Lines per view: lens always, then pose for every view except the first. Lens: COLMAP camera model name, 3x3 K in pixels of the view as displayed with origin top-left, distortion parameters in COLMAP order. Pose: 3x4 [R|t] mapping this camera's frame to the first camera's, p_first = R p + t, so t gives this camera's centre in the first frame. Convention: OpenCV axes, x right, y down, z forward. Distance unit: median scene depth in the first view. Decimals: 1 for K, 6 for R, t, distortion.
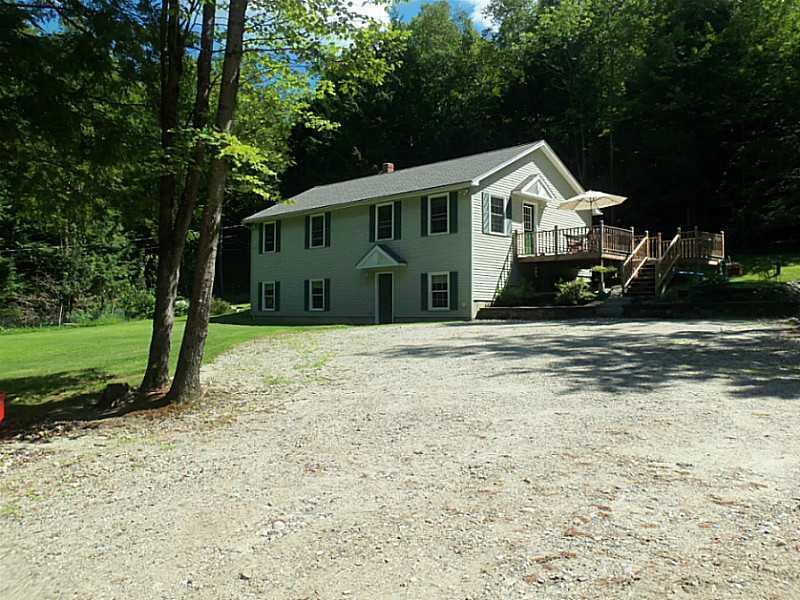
lens RADIAL K [[675.1, 0, 399.2], [0, 675.1, 302.4], [0, 0, 1]] dist [-0.033217, 0.012288]
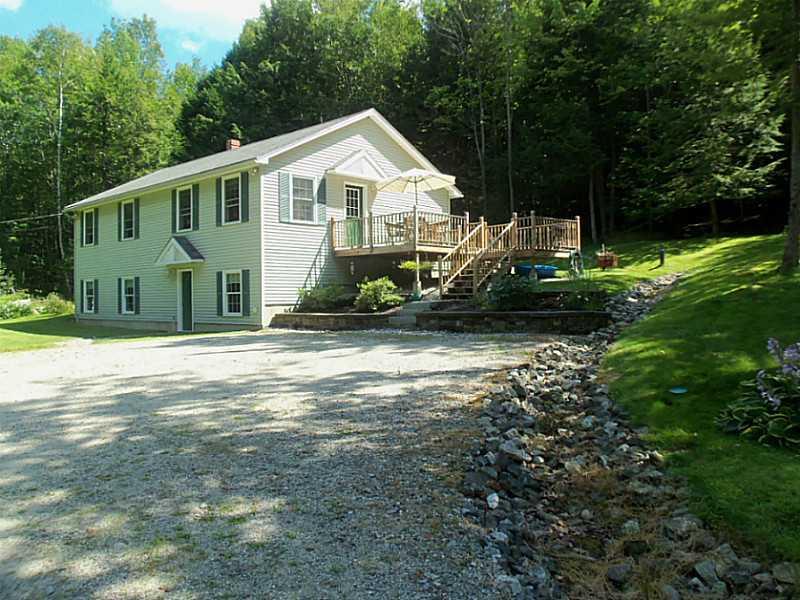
lens RADIAL K [[675.1, 0, 400.7], [0, 675.1, 297.4], [0, 0, 1]] dist [-0.033217, 0.012288]
pose [[0.999784, -0.012553, 0.016572, 0.245818], [0.012248, 0.999756, 0.018357, -0.023512], [-0.016798, -0.018150, 0.999694, 0.171459]]
